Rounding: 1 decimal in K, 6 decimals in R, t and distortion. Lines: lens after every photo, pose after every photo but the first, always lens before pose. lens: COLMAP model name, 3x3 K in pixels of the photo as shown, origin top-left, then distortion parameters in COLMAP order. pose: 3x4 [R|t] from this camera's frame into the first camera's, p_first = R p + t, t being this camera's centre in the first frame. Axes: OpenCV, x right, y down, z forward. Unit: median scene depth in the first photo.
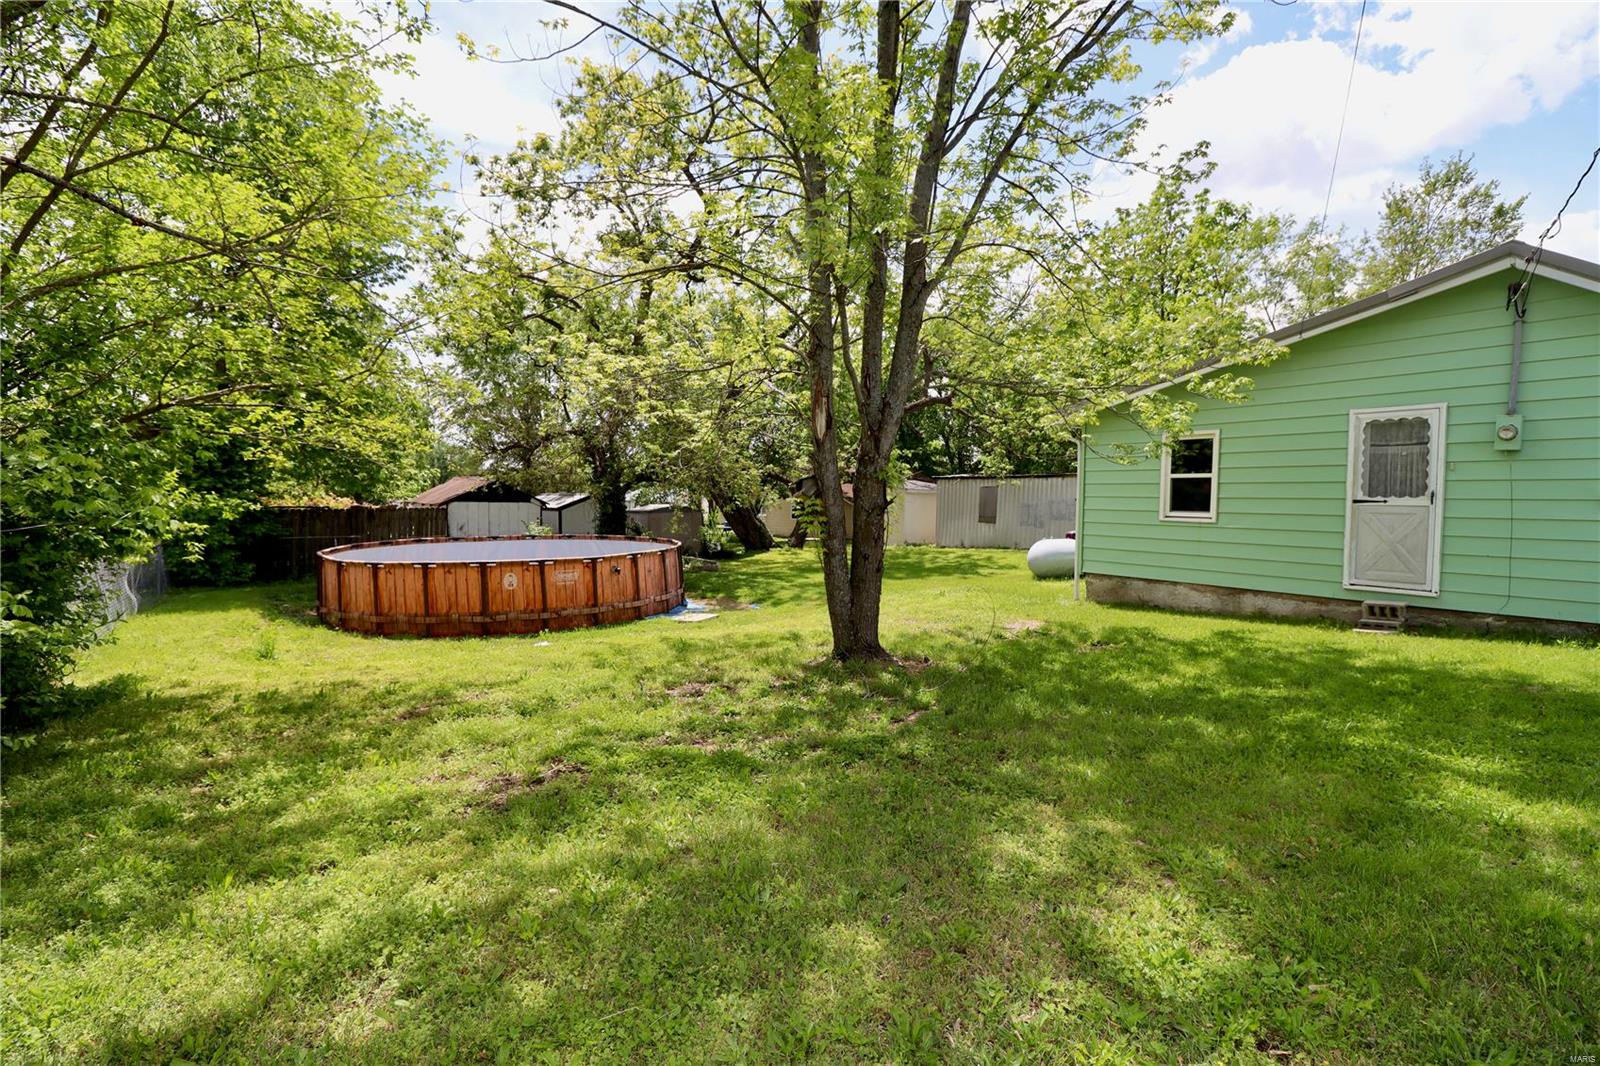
lens RADIAL K [[714.4, 0, 800.0], [0, 714.4, 533.0], [0, 0, 1]] dist [-0.002445, -0.000634]
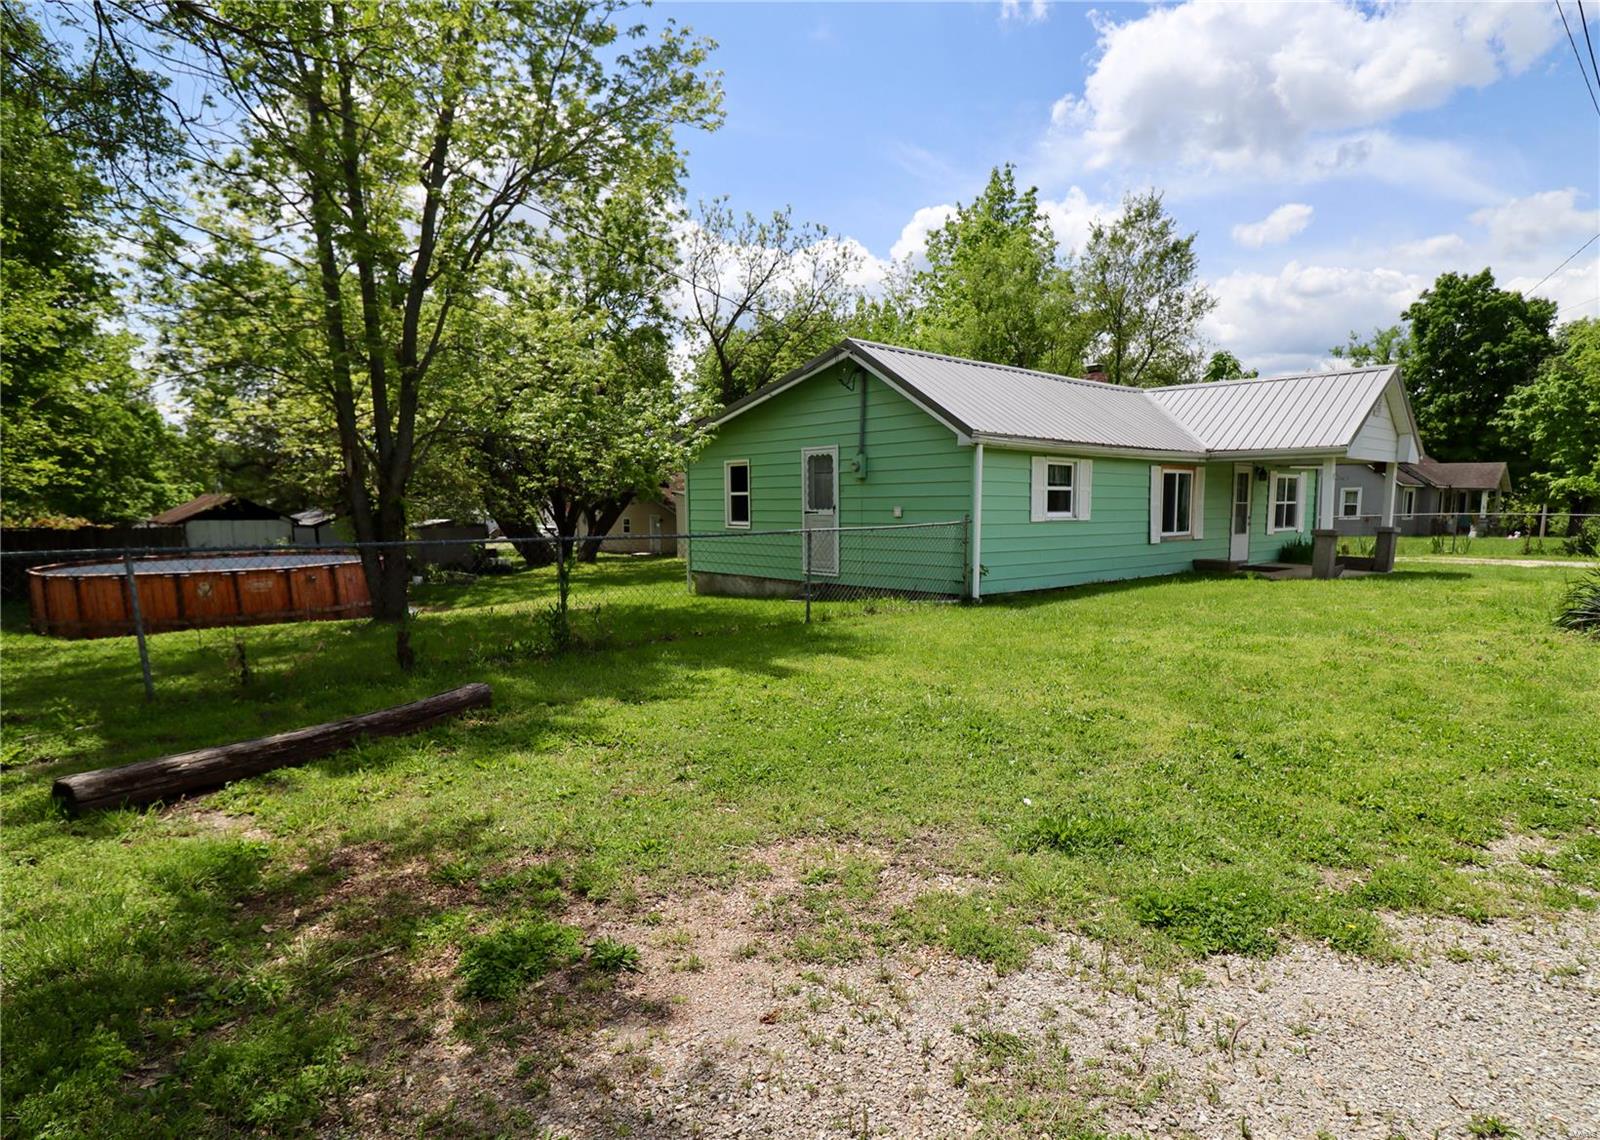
lens RADIAL K [[815.4, 0, 801.0], [0, 815.4, 603.9], [0, 0, 1]] dist [0.002442, -0.000013]
pose [[0.991796, -0.028317, 0.124652, 0.409885], [0.019700, 0.997365, 0.069825, 0.018099], [-0.126301, -0.066797, 0.989741, -0.460293]]
